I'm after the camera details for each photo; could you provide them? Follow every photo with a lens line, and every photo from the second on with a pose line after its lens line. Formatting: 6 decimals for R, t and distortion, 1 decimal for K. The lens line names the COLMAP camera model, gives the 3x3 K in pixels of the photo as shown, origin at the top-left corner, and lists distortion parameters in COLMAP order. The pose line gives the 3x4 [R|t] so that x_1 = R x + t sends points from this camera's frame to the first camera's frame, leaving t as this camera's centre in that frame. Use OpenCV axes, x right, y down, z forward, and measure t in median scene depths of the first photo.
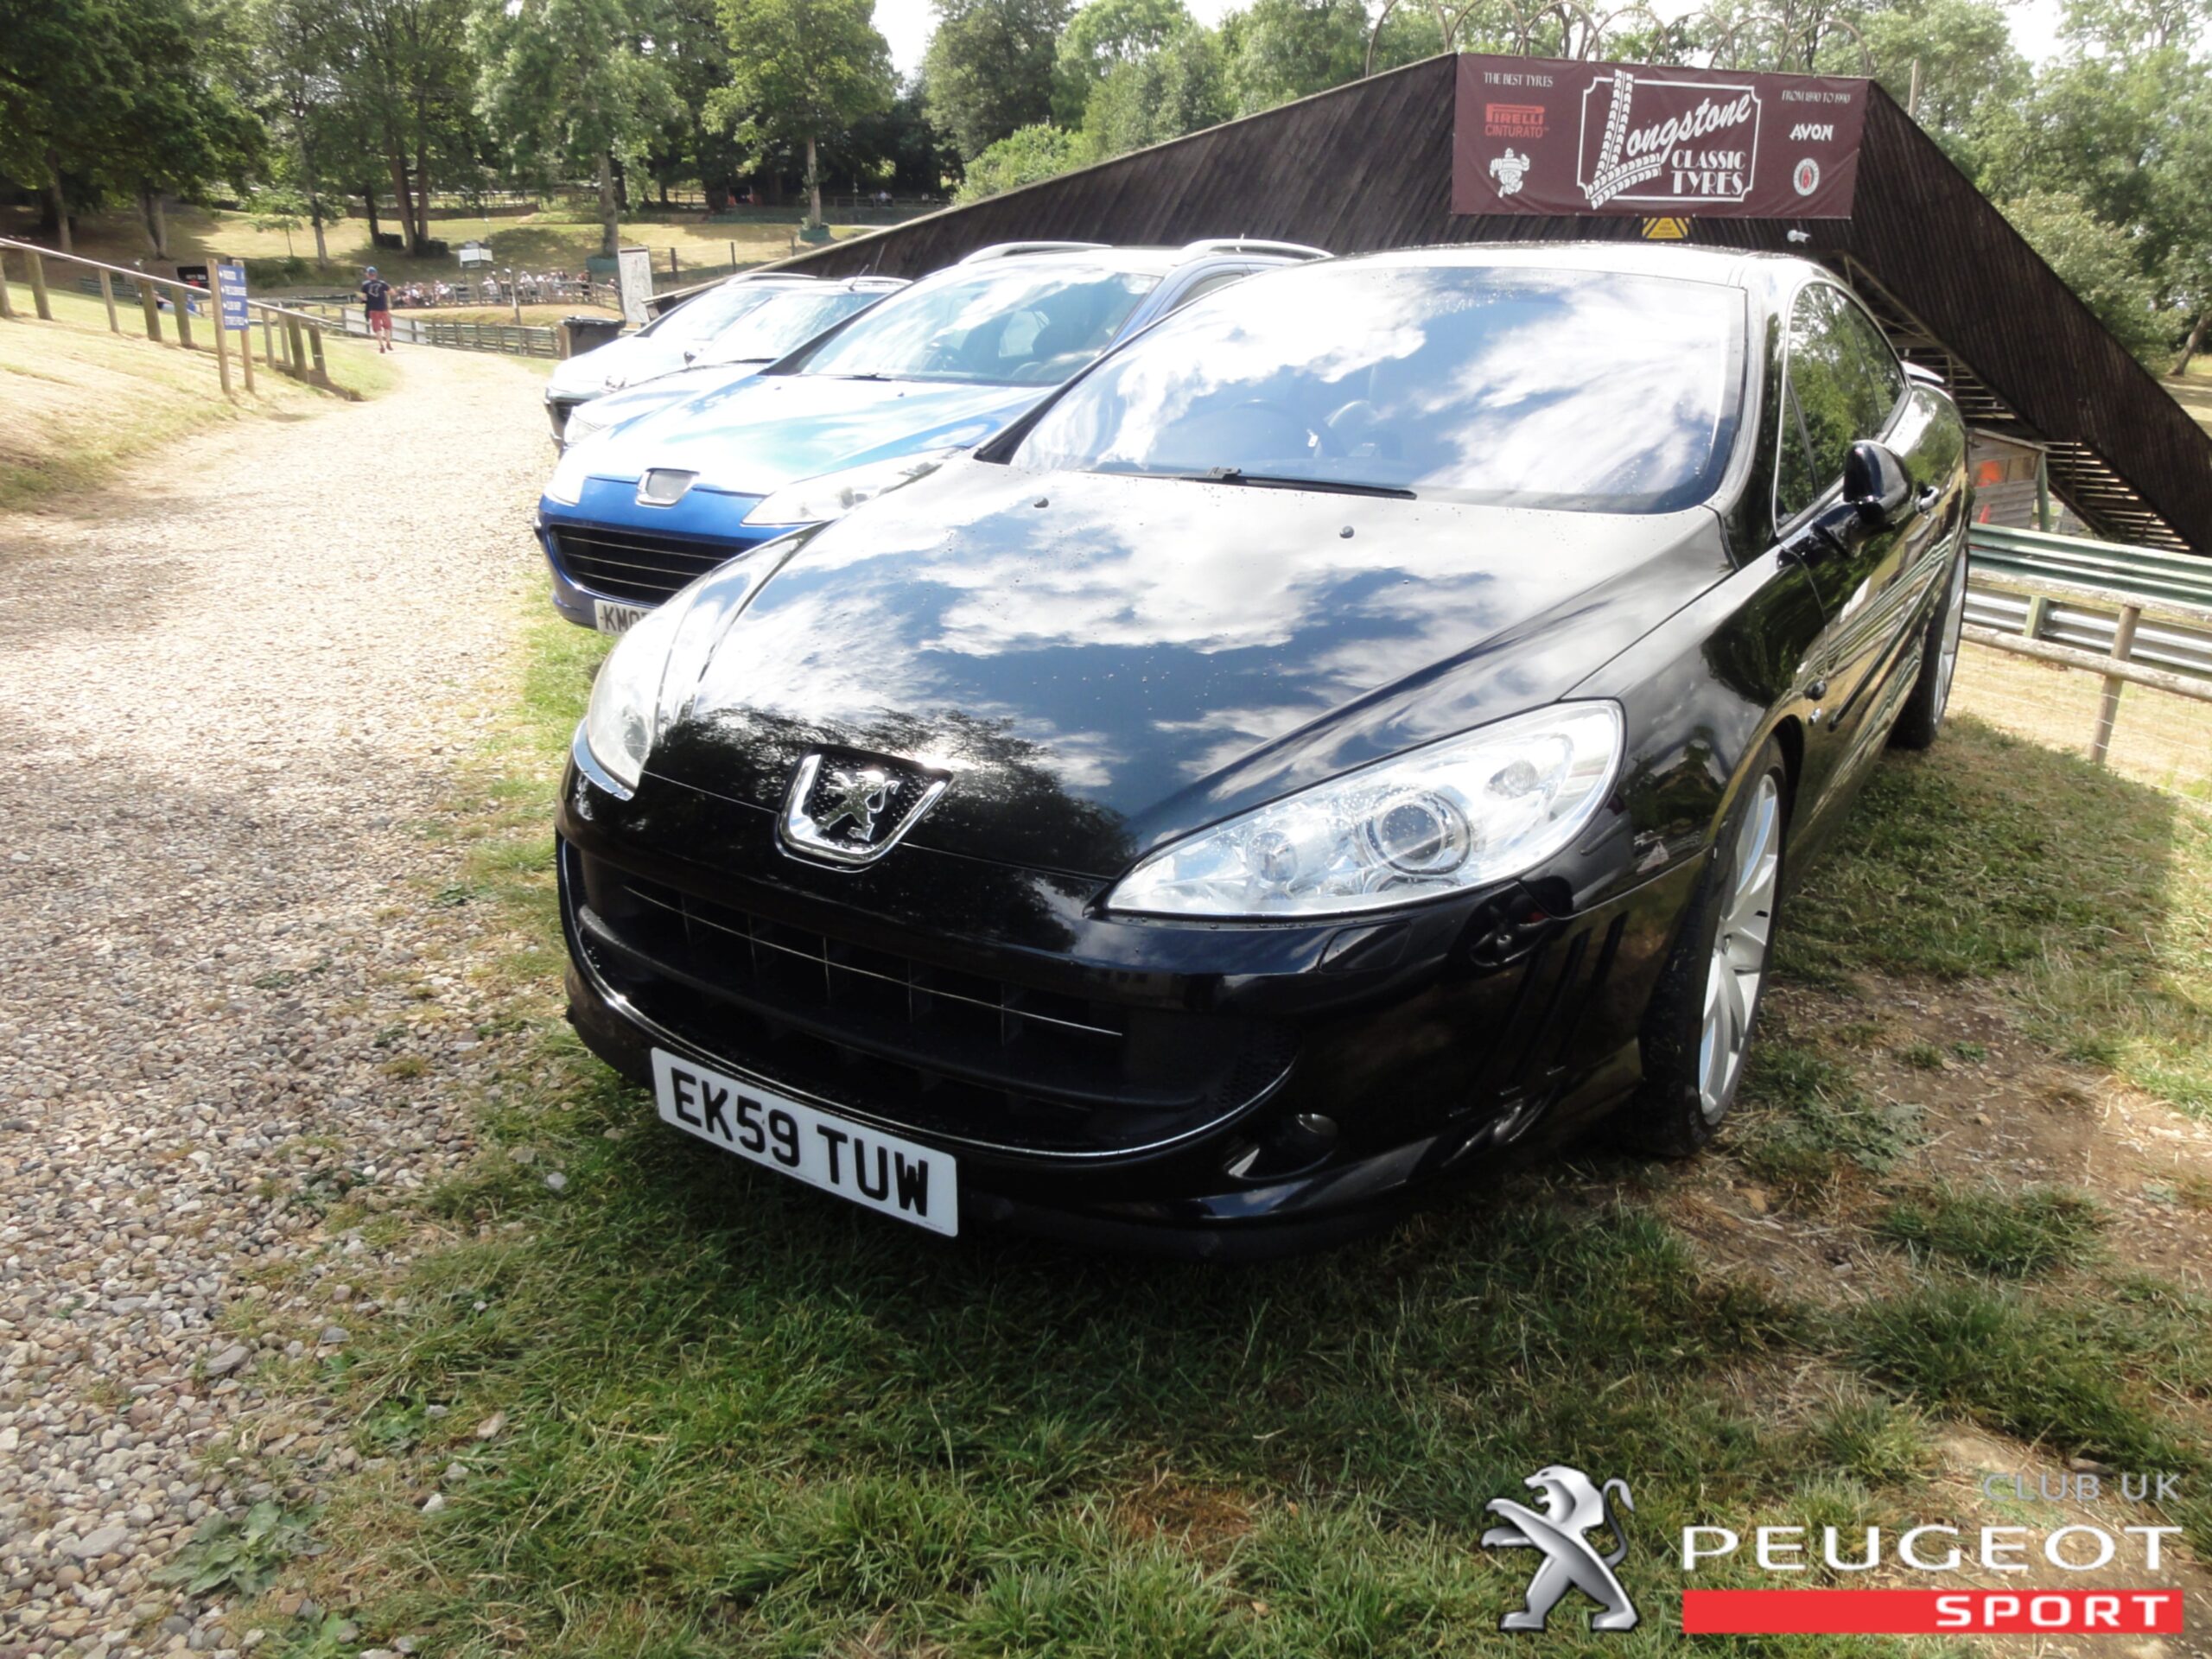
lens RADIAL K [[1583.5, 0, 1097.9], [0, 1583.5, 841.2], [0, 0, 1]] dist [-0.001878, -0.004055]
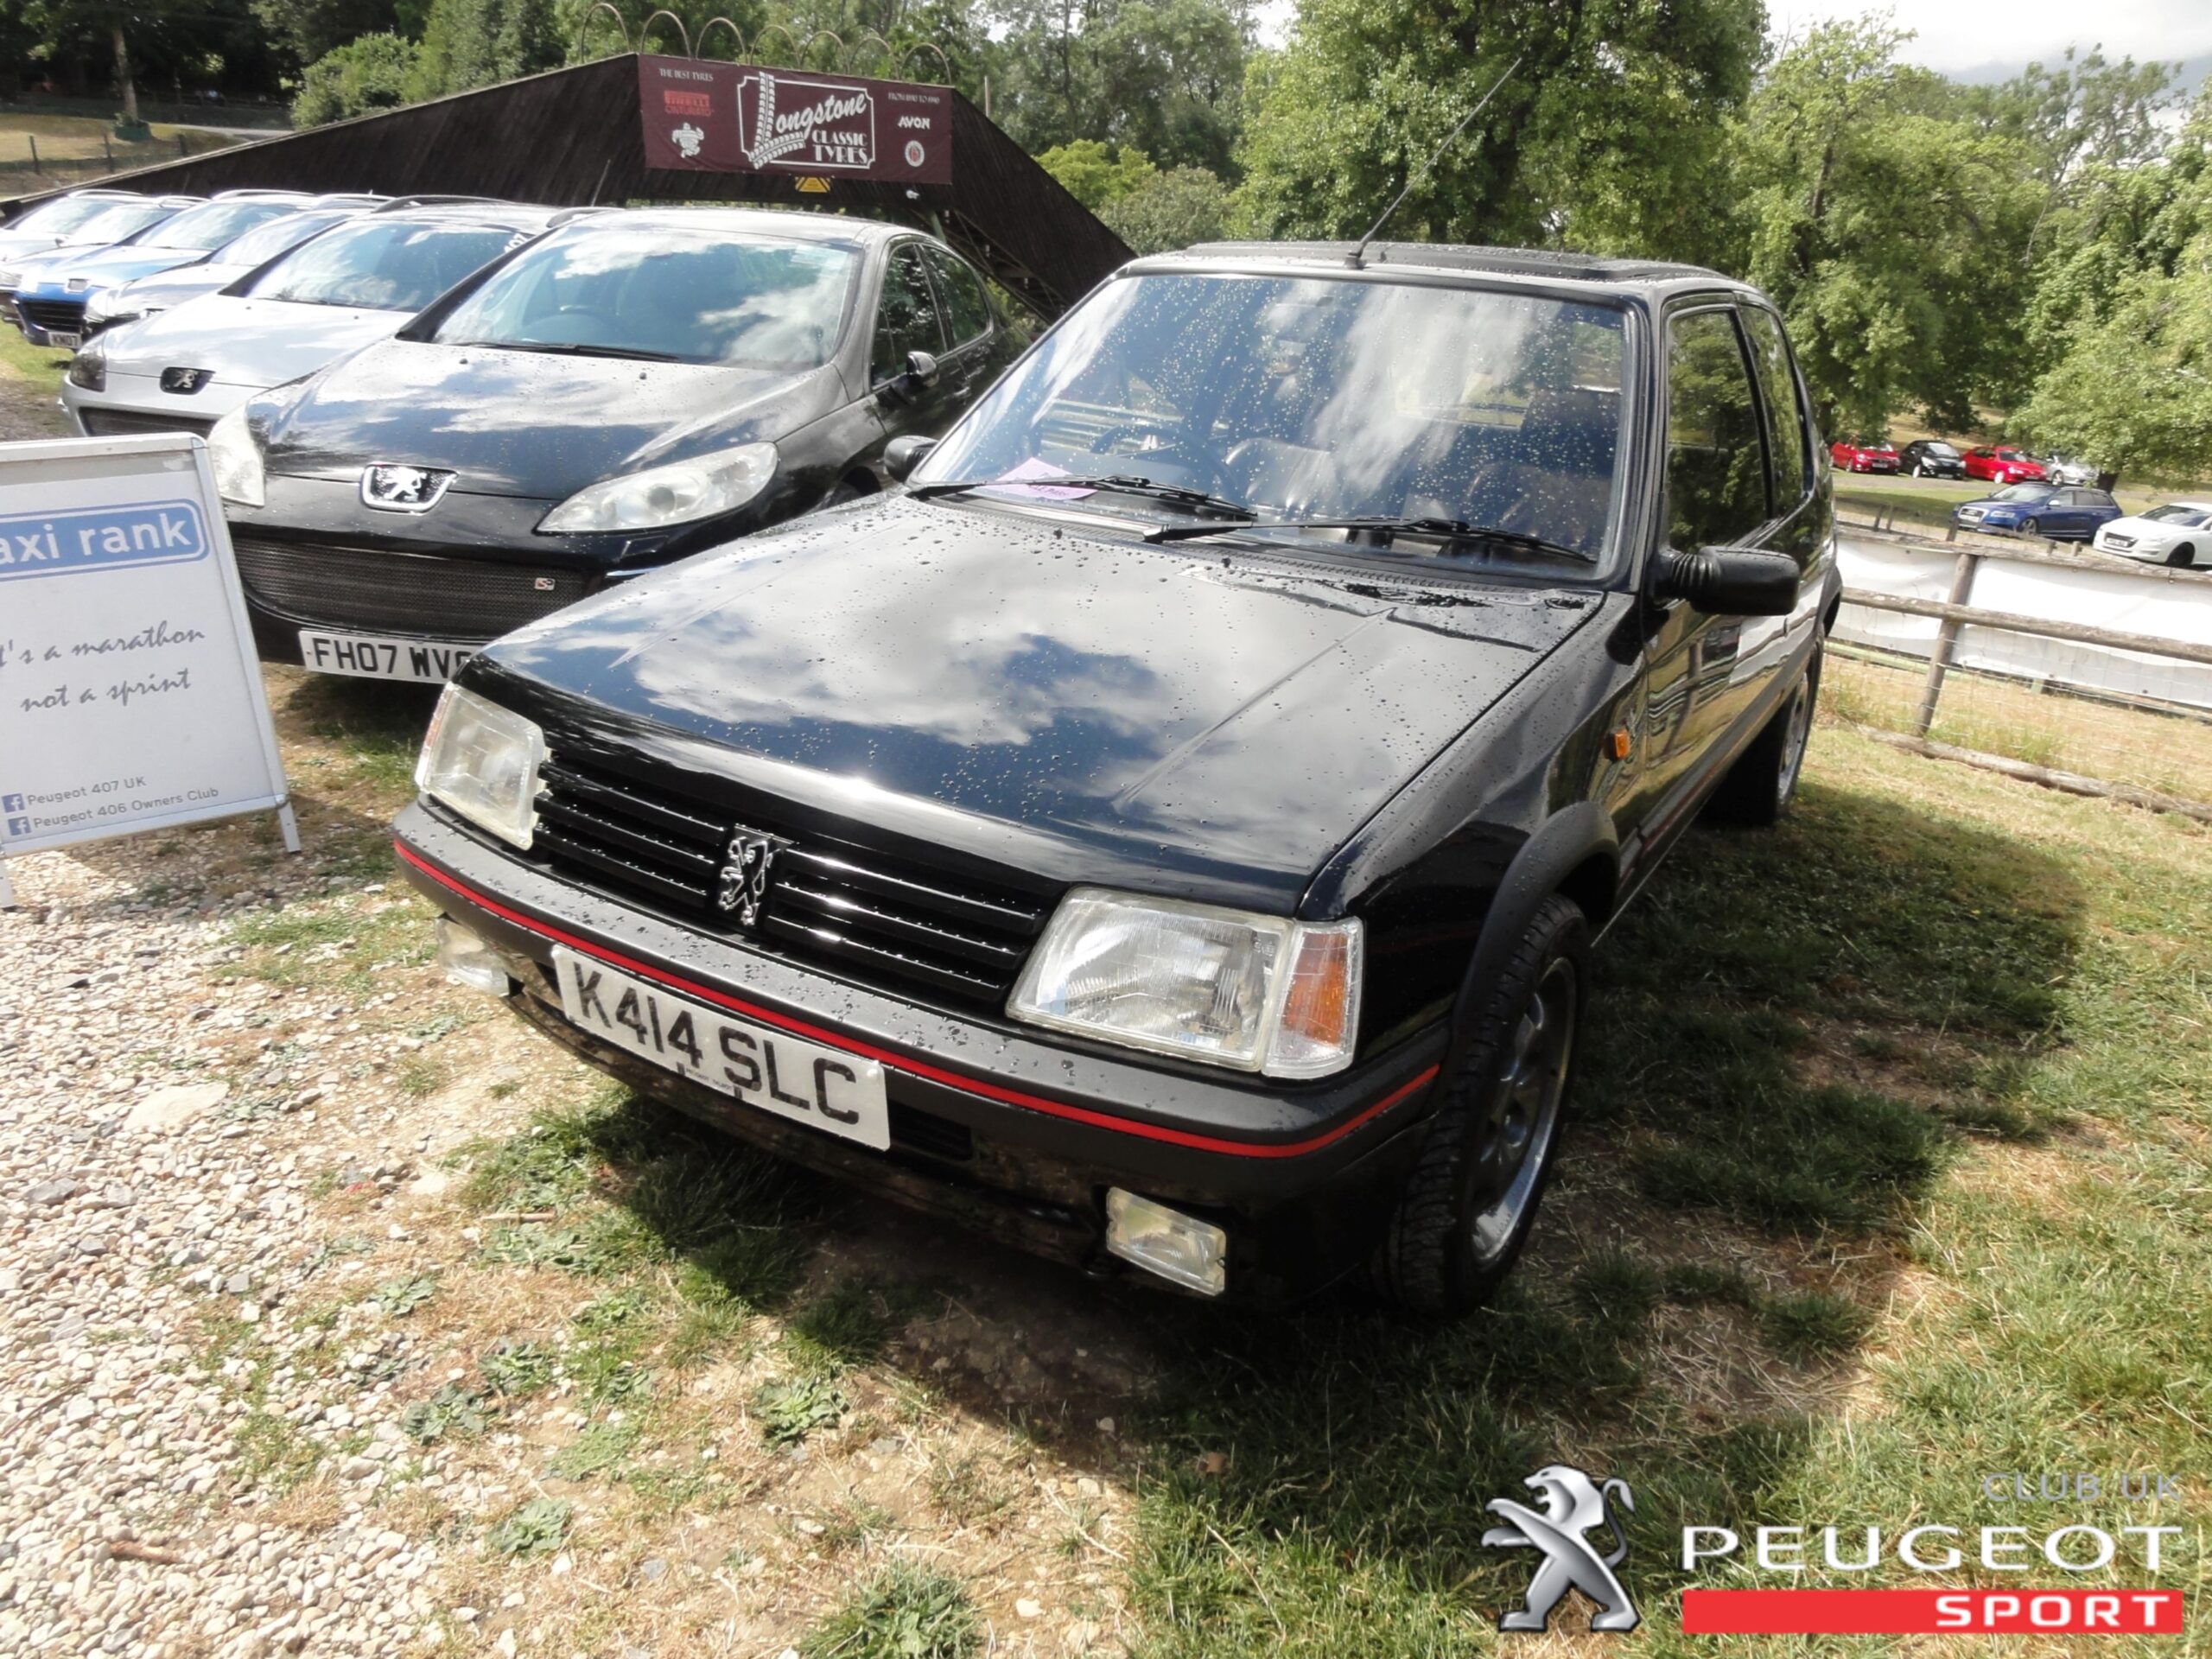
lens RADIAL K [[1562.5, 0, 1106.0], [0, 1562.5, 829.5], [0, 0, 1]] dist [-0.002781, 0.001691]
pose [[0.937198, -0.086316, 0.337950, 0.018399], [0.073894, 0.996038, 0.049479, 0.033660], [-0.340882, -0.021400, 0.939863, -0.101258]]
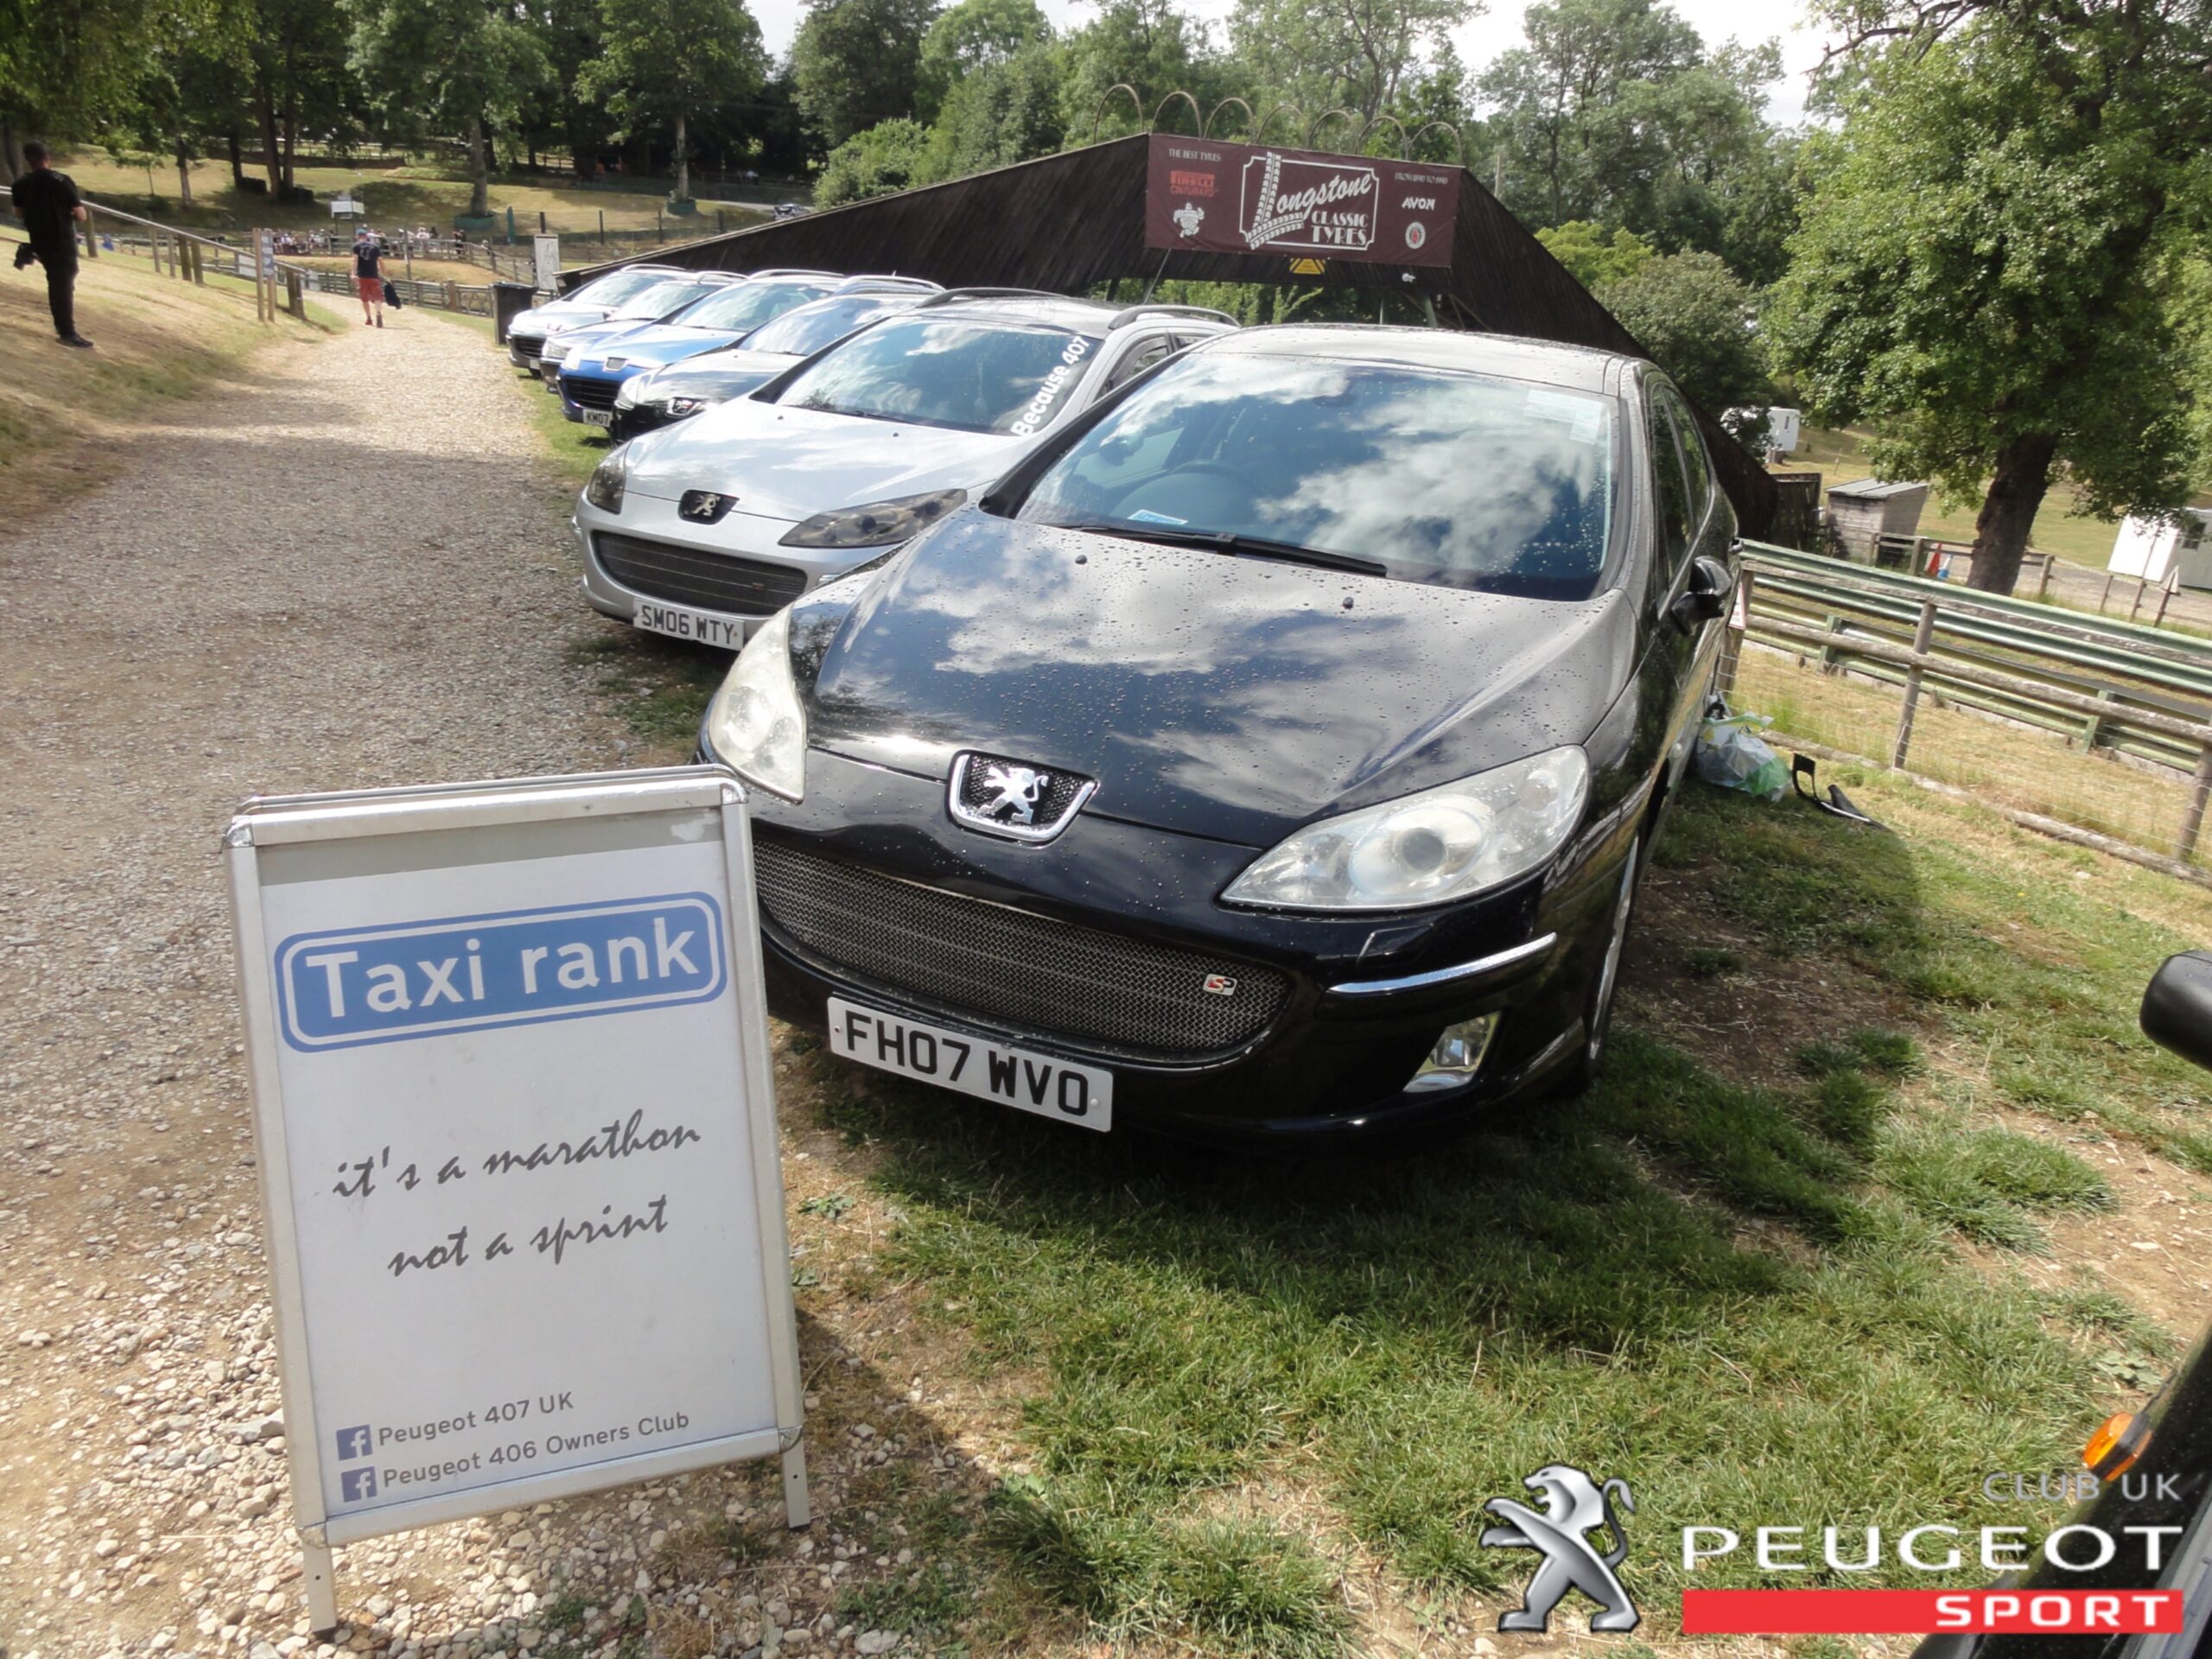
lens RADIAL K [[1567.6, 0, 1102.4], [0, 1567.6, 836.3], [0, 0, 1]] dist [-0.007837, 0.005435]
pose [[0.994903, 0.030020, 0.096261, 0.014774], [-0.030573, 0.999523, 0.004276, 0.025861], [-0.096087, -0.007197, 0.995347, -0.081911]]
